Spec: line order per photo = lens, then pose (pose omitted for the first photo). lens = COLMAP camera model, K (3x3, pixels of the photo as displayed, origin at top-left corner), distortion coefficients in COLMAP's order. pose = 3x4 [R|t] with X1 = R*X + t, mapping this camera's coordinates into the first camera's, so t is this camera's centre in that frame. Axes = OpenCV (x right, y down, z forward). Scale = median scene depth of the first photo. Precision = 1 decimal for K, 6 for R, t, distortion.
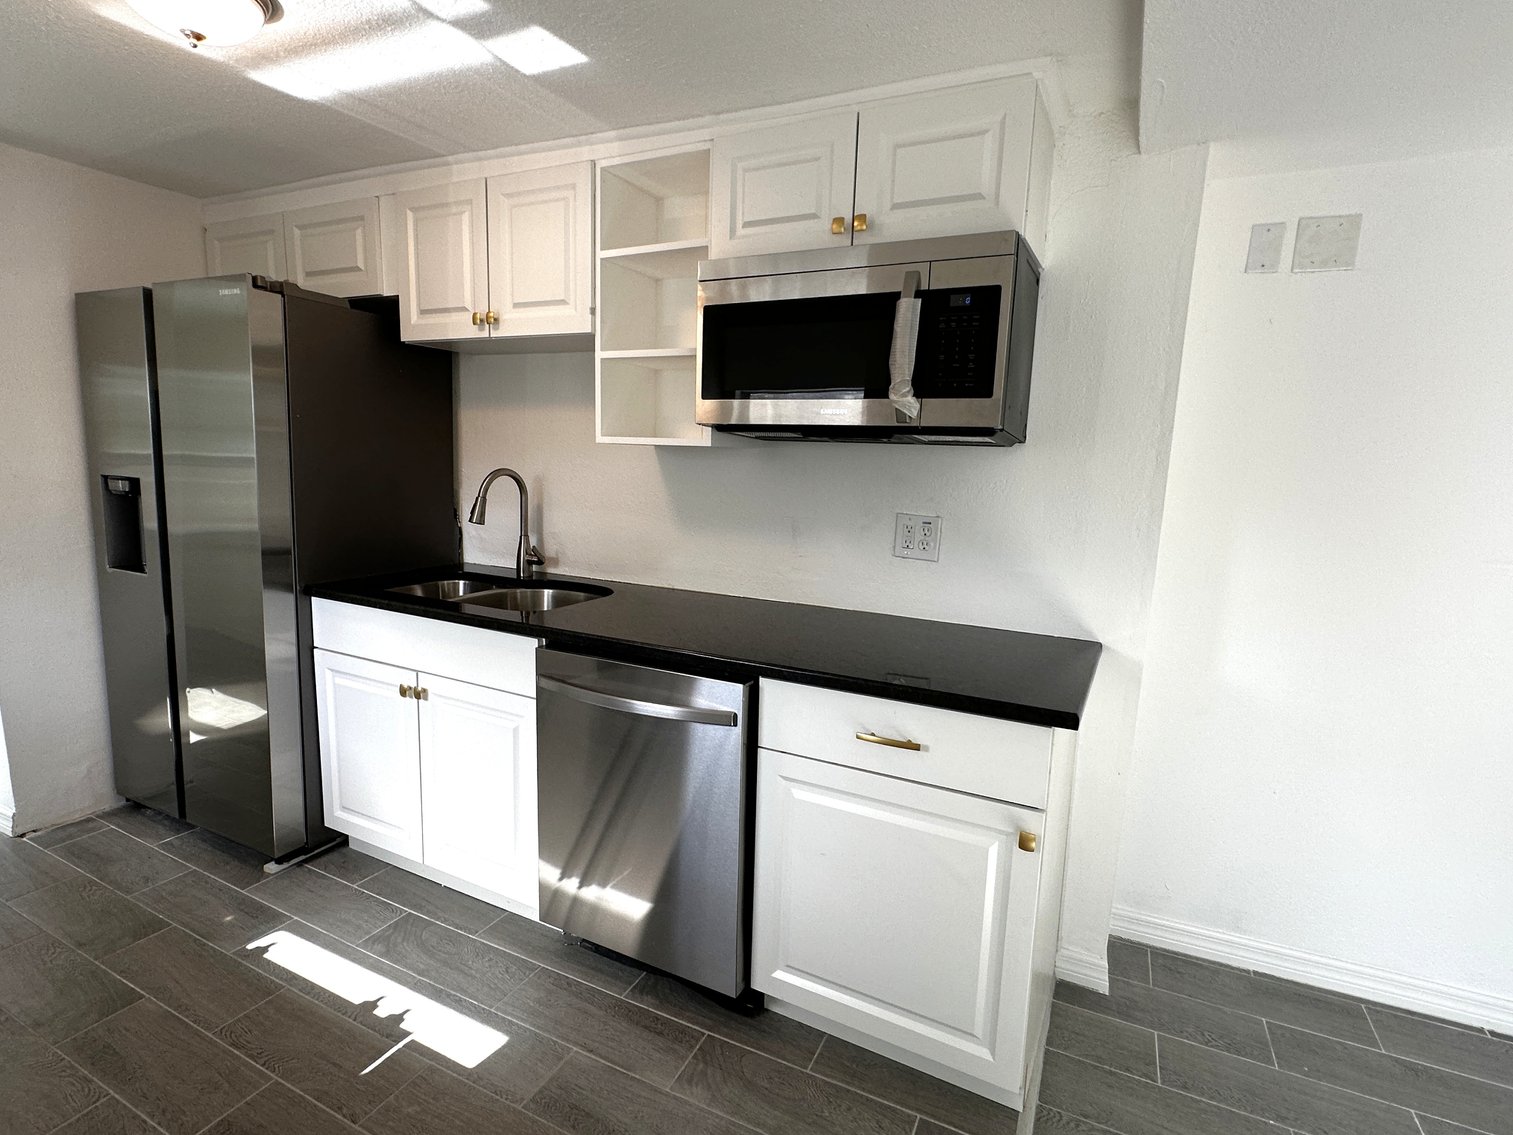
lens RADIAL K [[739.3, 0, 756.5], [0, 739.3, 567.5], [0, 0, 1]] dist [-0.001708, 0.000425]
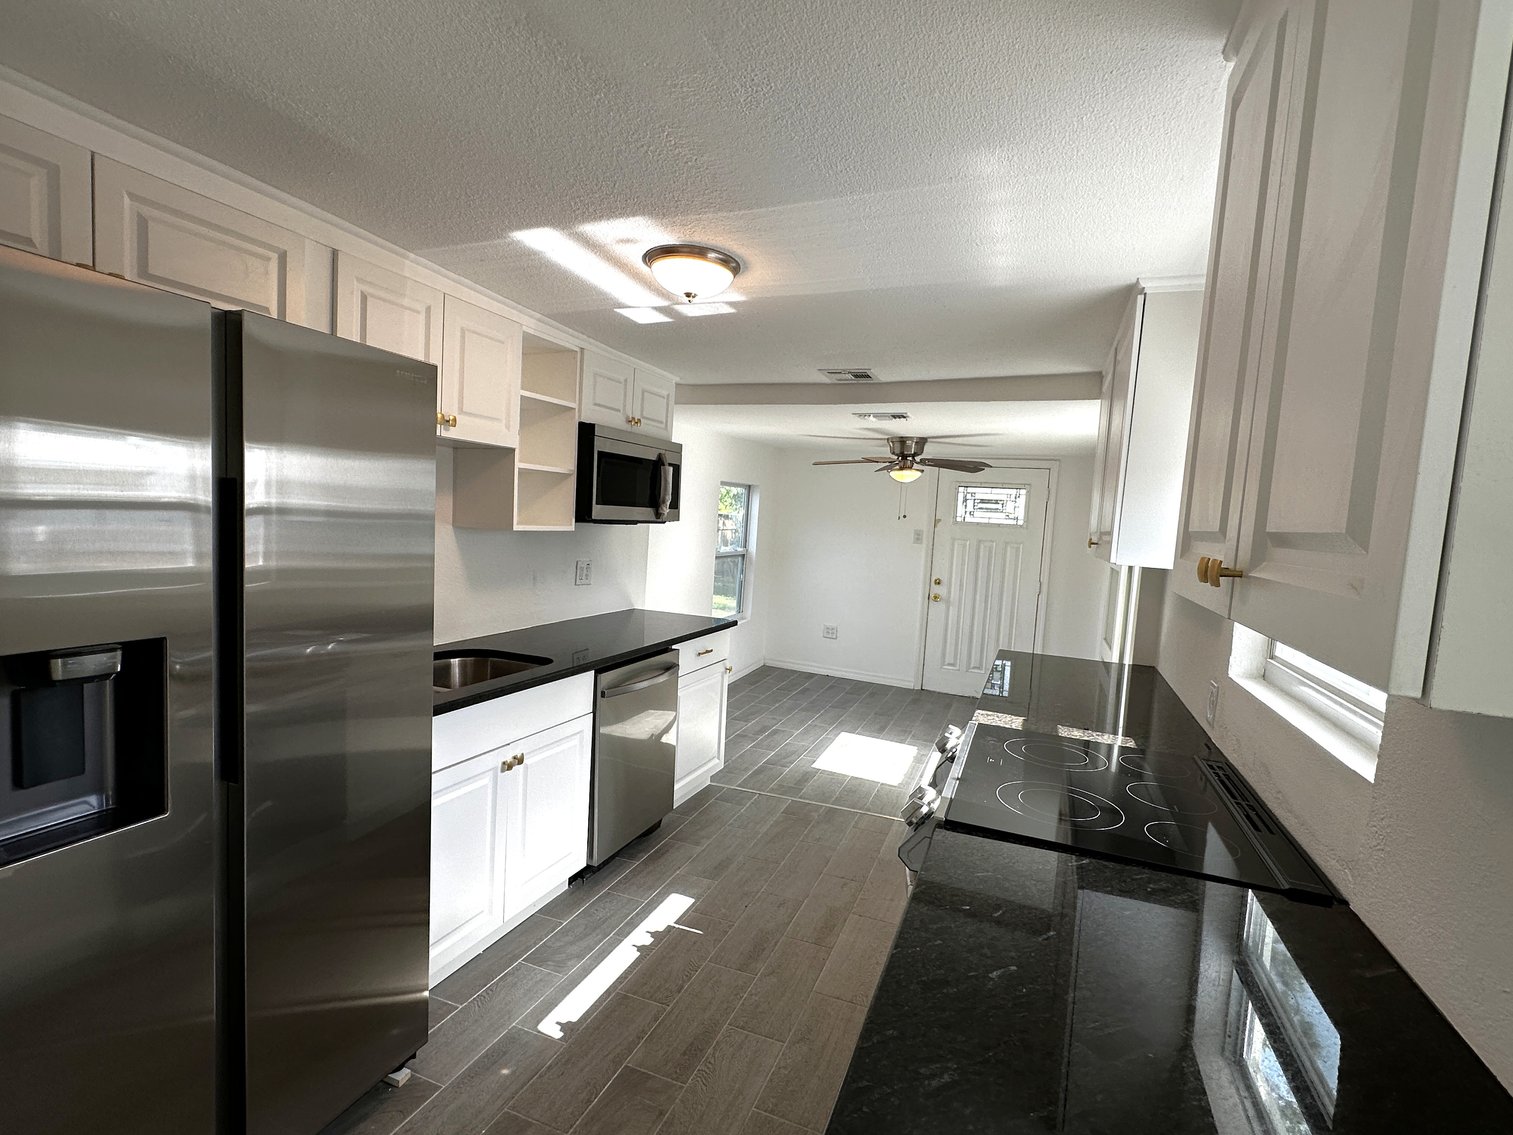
lens RADIAL K [[605.6, 0, 756.5], [0, 605.6, 567.5], [0, 0, 1]] dist [-0.001127, 0.000197]
pose [[-0.008059, -0.107597, 0.994162, -1.388583], [0.103347, 0.988781, 0.107853, -0.188551], [-0.994613, 0.103613, 0.003152, 0.621811]]
